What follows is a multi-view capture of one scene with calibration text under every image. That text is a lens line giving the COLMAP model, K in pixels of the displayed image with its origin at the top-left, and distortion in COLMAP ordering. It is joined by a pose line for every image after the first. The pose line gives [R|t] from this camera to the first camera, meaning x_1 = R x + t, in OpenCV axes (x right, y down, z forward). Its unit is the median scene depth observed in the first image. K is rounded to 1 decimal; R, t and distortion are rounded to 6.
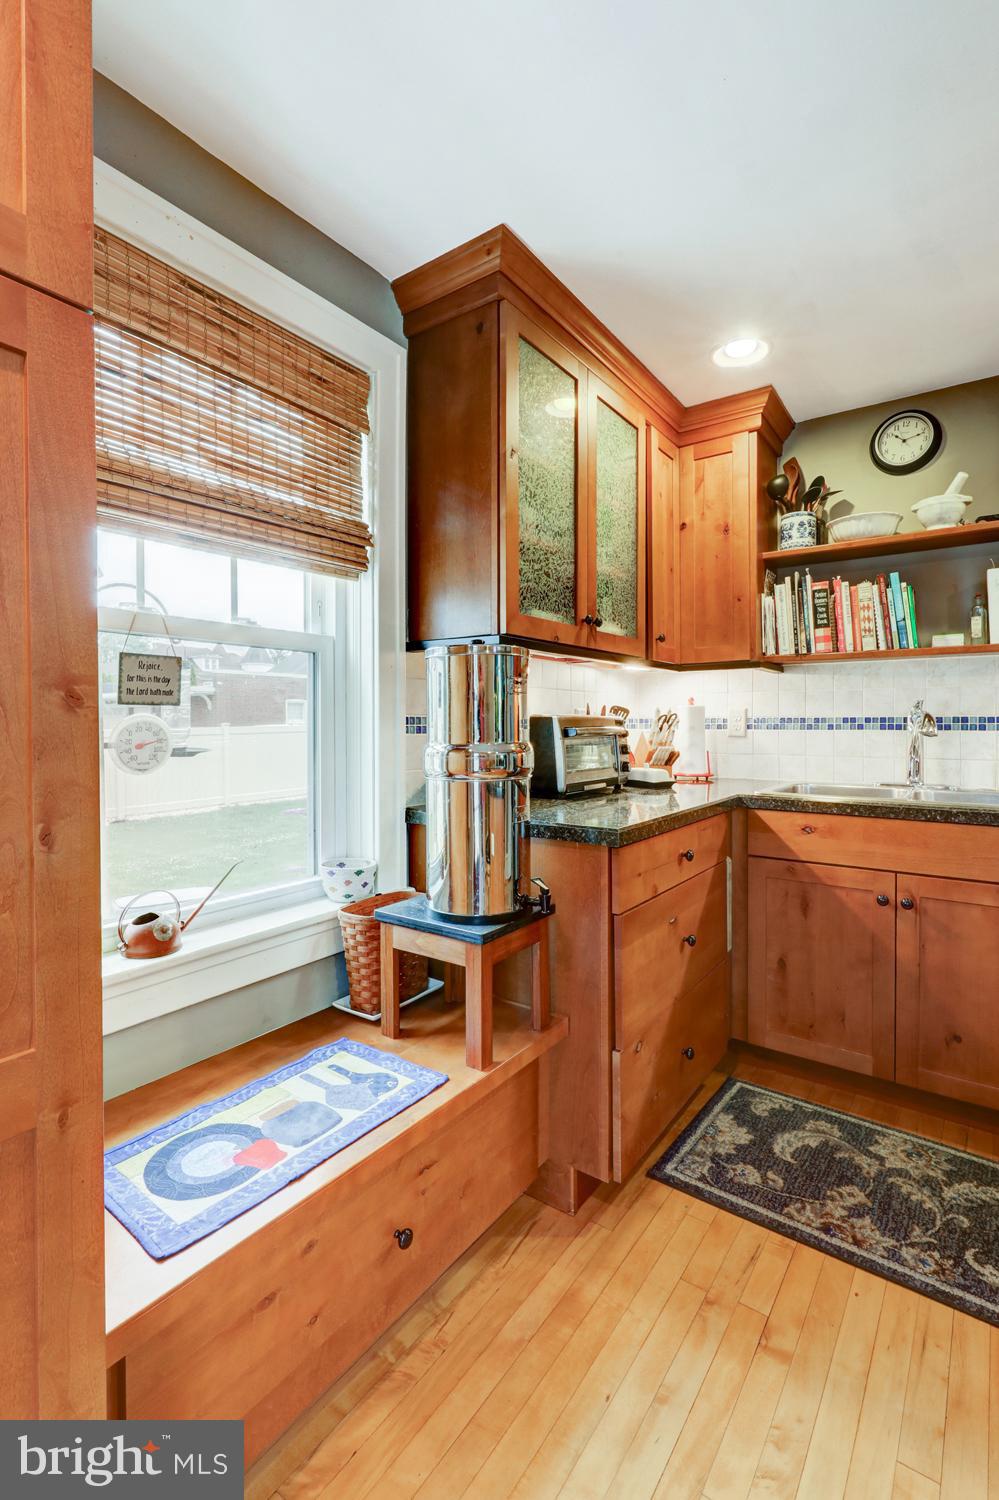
lens RADIAL K [[681.4, 0, 500.6], [0, 681.4, 732.3], [0, 0, 1]] dist [0.000205, 0.000980]
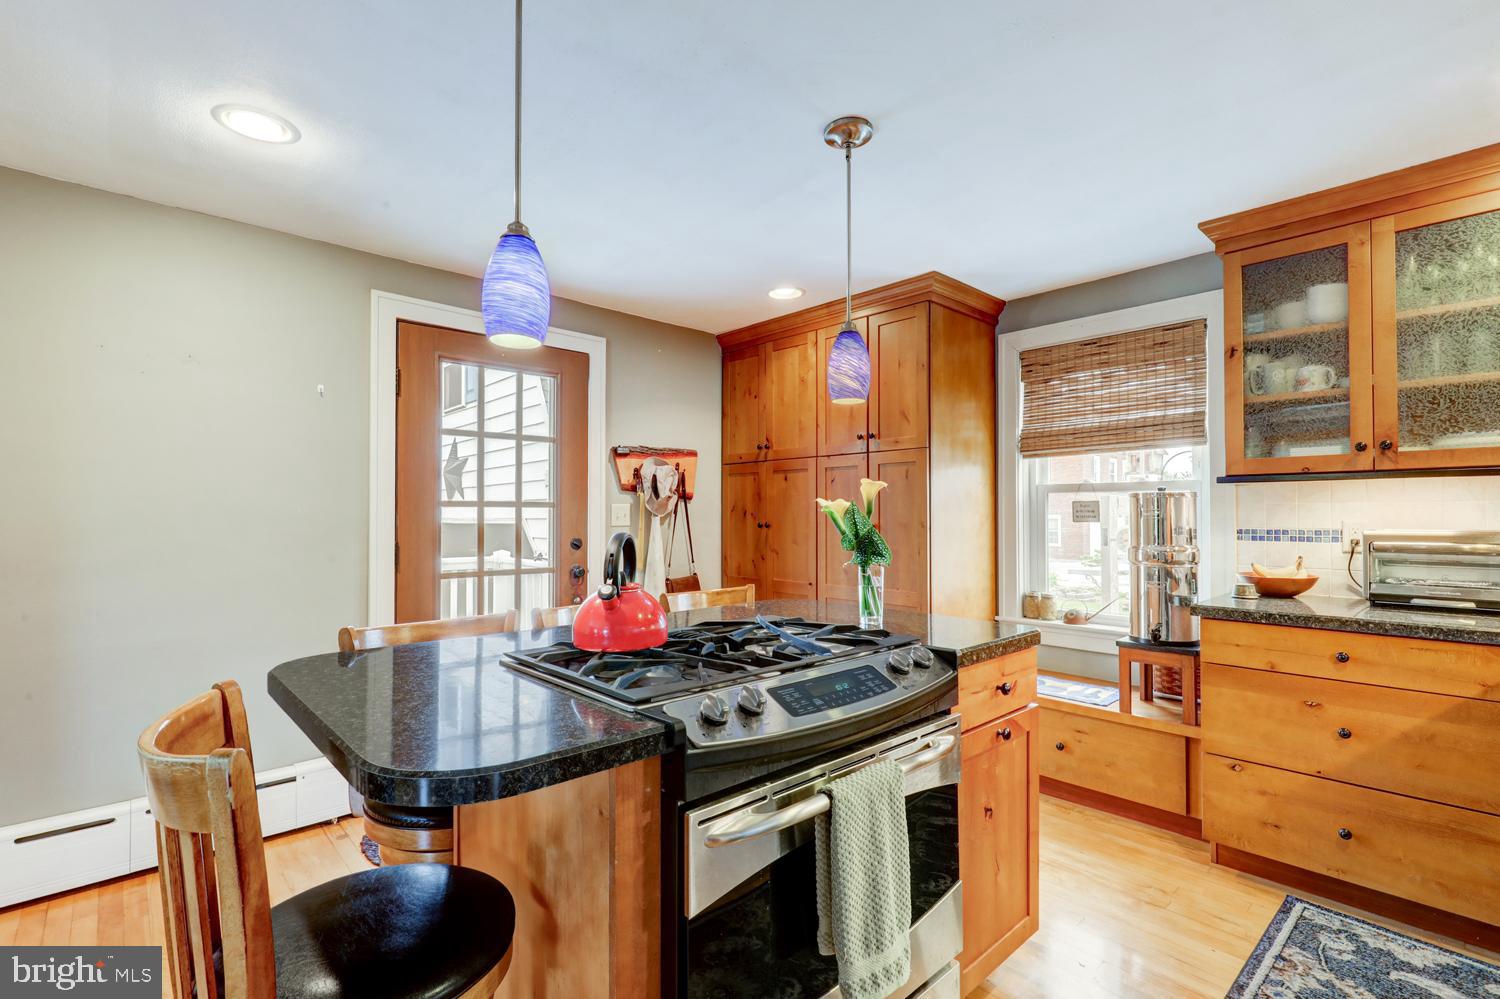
lens RADIAL K [[681.4, 0, 752.4], [0, 681.4, 503.4], [0, 0, 1]] dist [0.000205, 0.000980]
pose [[-0.184833, -0.013395, -0.982679, 1.524099], [-0.014993, 0.999829, -0.010809, -0.047470], [0.982656, 0.012736, -0.185002, 0.230722]]
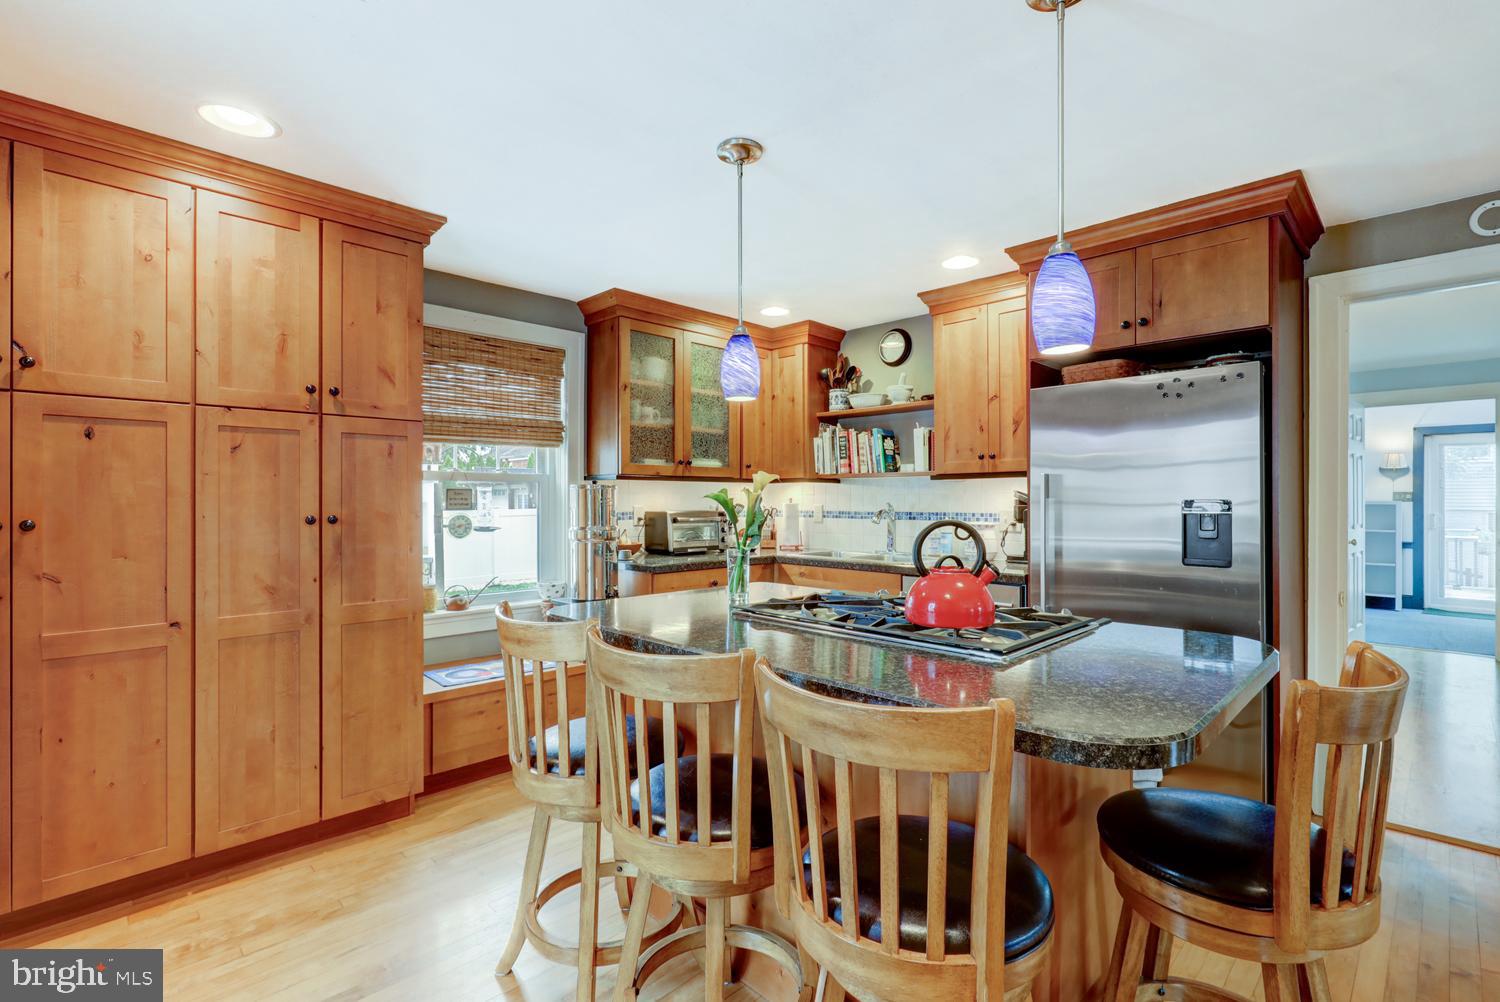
lens RADIAL K [[678.2, 0, 752.6], [0, 678.2, 502.5], [0, 0, 1]] dist [0.001845, 0.000563]
pose [[0.986131, 0.001551, -0.165965, 0.692198], [-0.003926, 0.999895, -0.013983, -0.027028], [0.165925, 0.014441, 0.986033, -0.912295]]
